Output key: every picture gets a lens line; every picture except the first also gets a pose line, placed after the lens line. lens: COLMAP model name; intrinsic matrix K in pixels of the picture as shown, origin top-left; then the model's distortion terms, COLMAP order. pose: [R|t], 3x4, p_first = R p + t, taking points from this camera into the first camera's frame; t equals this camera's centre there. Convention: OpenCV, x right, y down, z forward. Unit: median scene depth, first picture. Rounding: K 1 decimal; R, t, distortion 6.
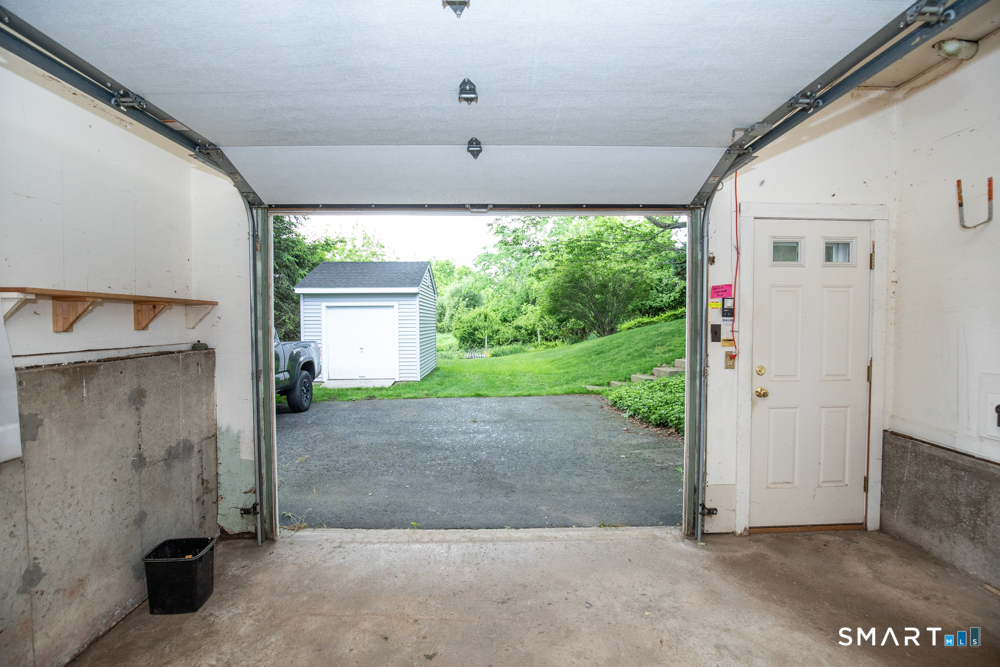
lens RADIAL K [[458.6, 0, 504.5], [0, 458.6, 332.4], [0, 0, 1]] dist [-0.034117, 0.006105]
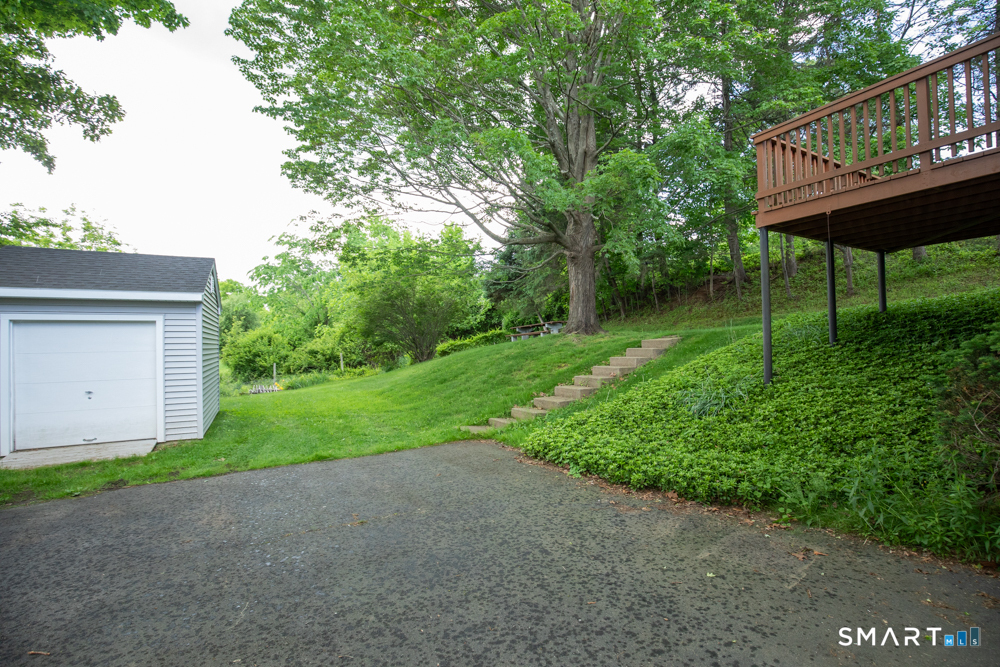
lens RADIAL K [[458.6, 0, 504.5], [0, 458.6, 332.4], [0, 0, 1]] dist [-0.034117, 0.006105]
pose [[0.893147, 0.003362, 0.449753, -0.048307], [0.019325, 0.998762, -0.045844, -0.002894], [-0.449350, 0.049637, 0.891976, 0.123421]]
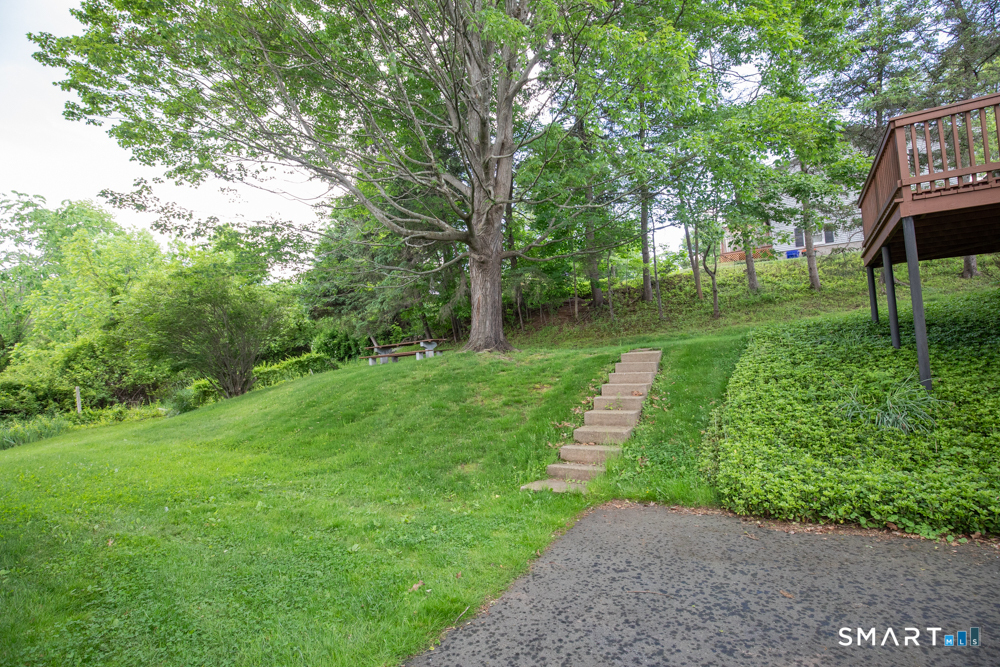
lens RADIAL K [[458.6, 0, 504.5], [0, 458.6, 332.4], [0, 0, 1]] dist [-0.034117, 0.006105]
pose [[0.561719, 0.051945, 0.825696, -0.109051], [0.045577, 0.994569, -0.093574, 0.000629], [-0.826072, 0.090195, 0.556301, 0.340634]]
